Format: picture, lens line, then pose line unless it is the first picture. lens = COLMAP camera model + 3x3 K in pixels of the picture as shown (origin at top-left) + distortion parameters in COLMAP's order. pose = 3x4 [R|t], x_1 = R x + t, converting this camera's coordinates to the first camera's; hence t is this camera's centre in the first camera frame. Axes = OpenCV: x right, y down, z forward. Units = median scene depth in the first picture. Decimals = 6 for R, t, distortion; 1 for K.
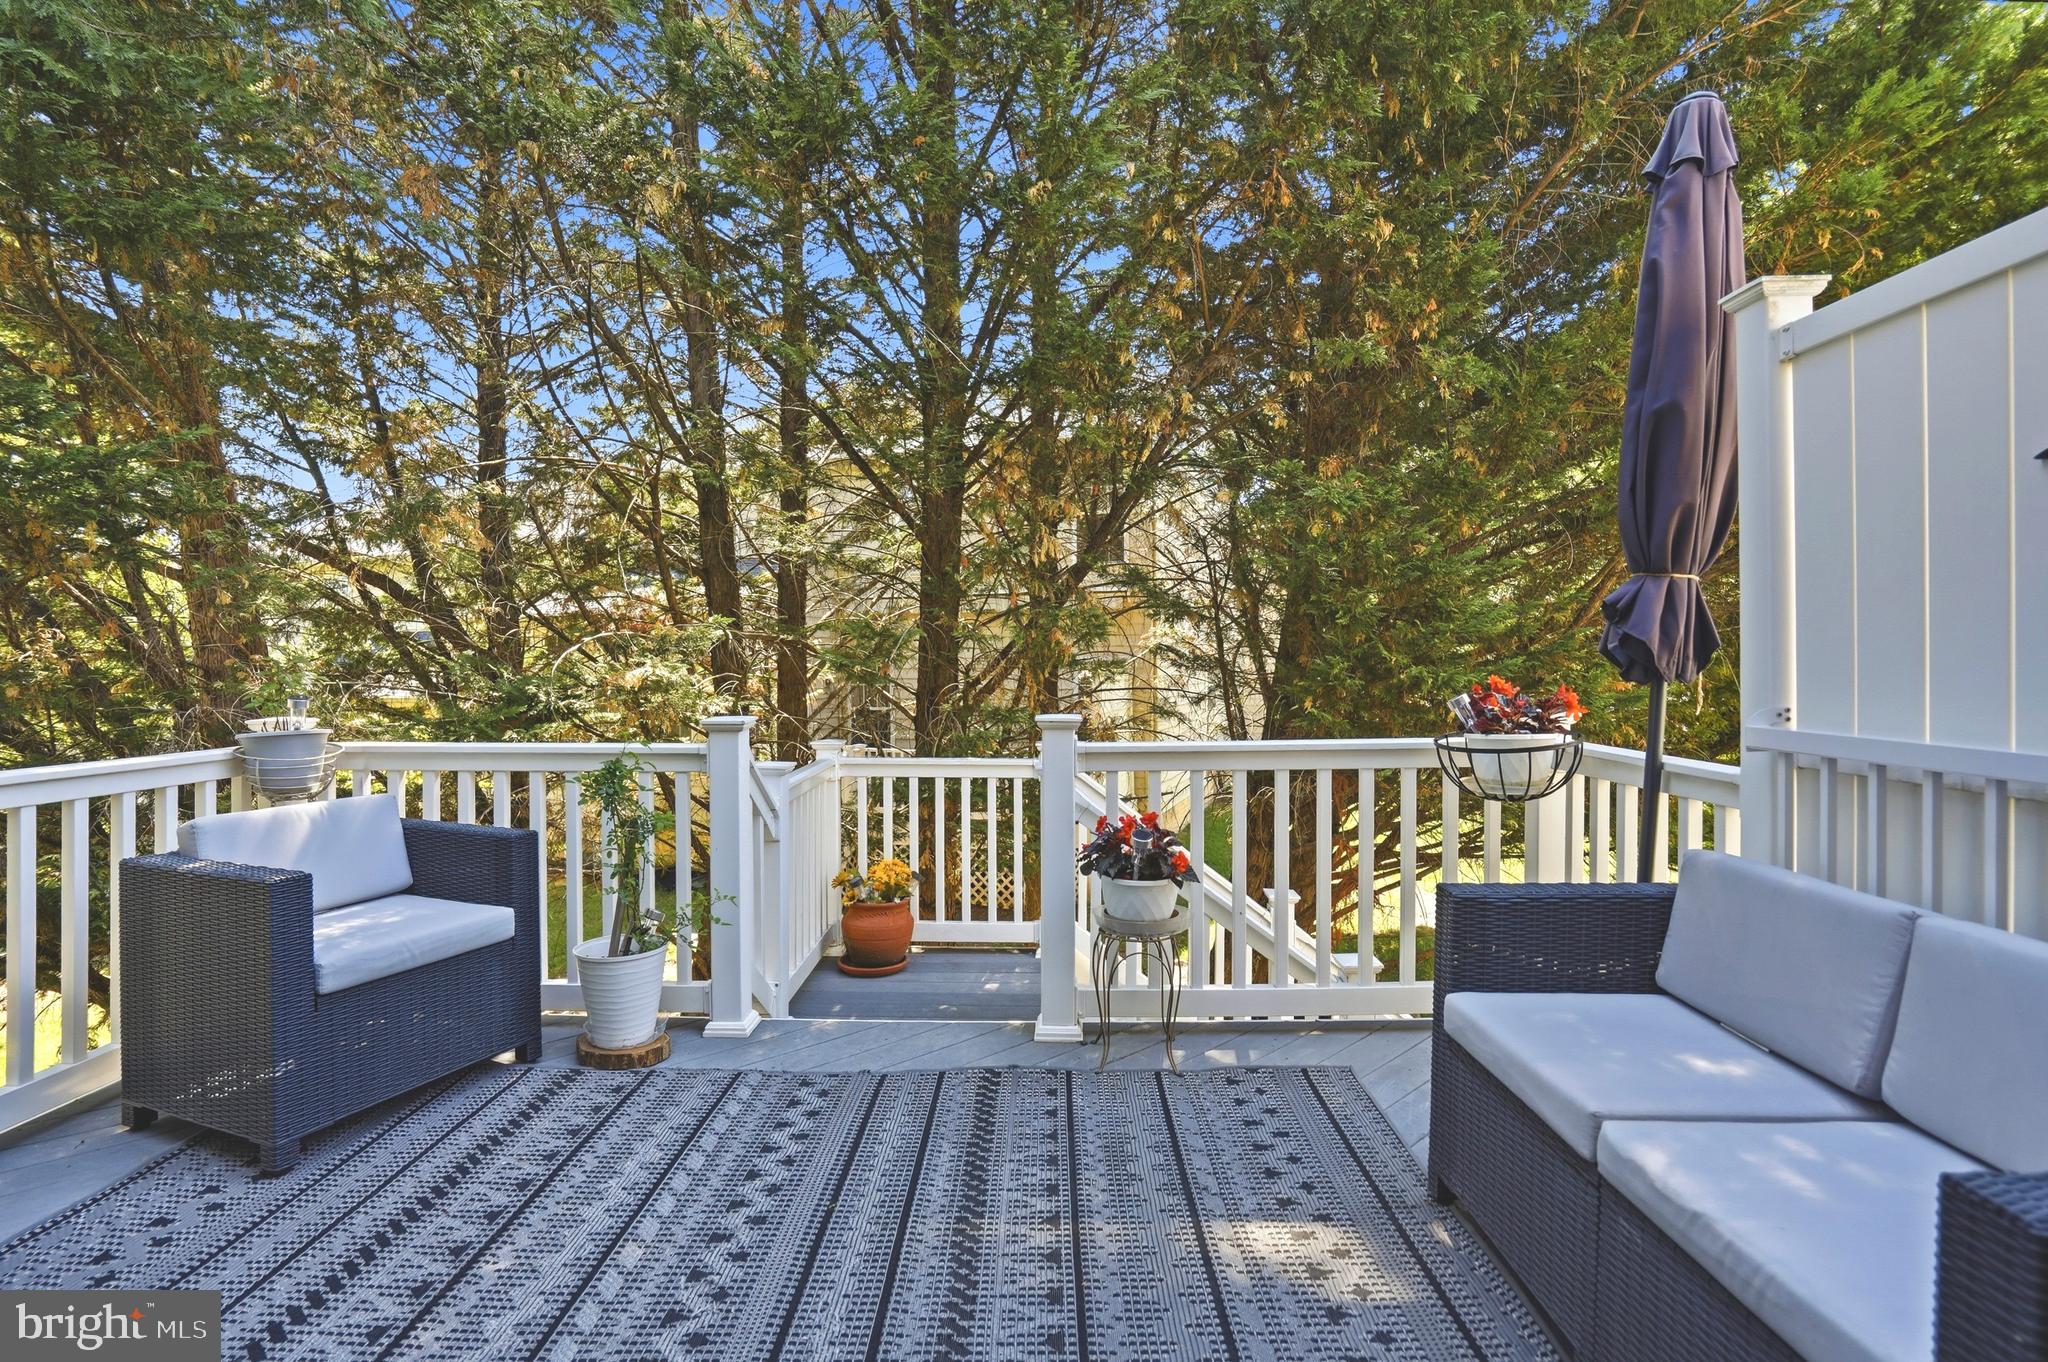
lens RADIAL K [[970.9, 0, 1020.3], [0, 970.9, 710.6], [0, 0, 1]] dist [-0.058789, 0.023141]
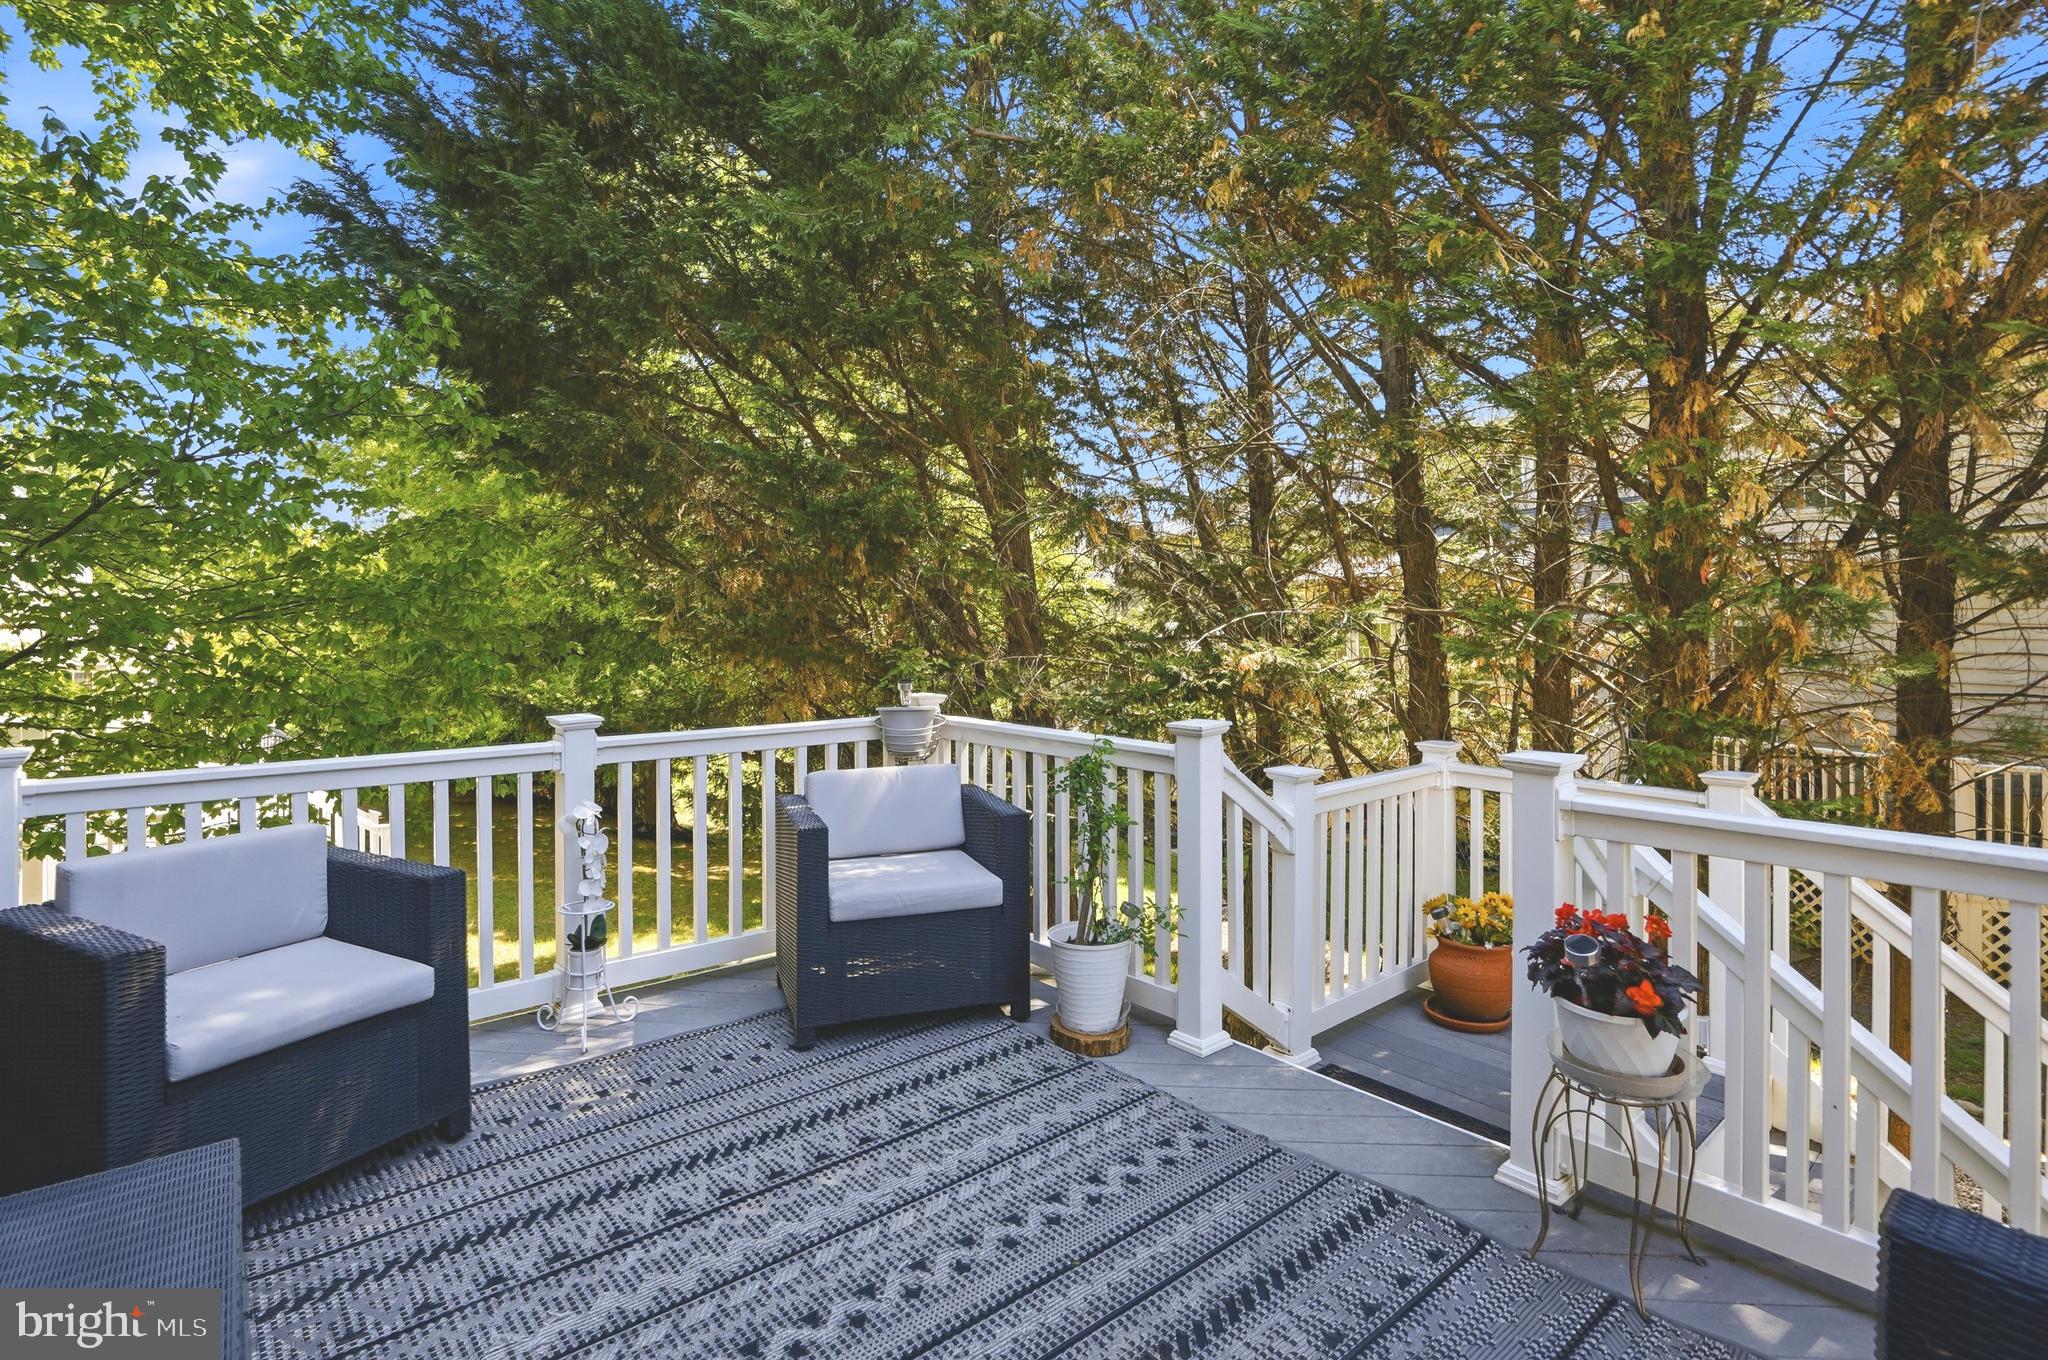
lens RADIAL K [[1011.3, 0, 1024.4], [0, 1011.3, 616.8], [0, 0, 1]] dist [-0.057770, 0.021198]
pose [[0.662812, -0.003506, -0.748778, 0.430153], [-0.029640, 0.999082, -0.030916, -0.076768], [0.748199, 0.042685, 0.662100, 0.241241]]
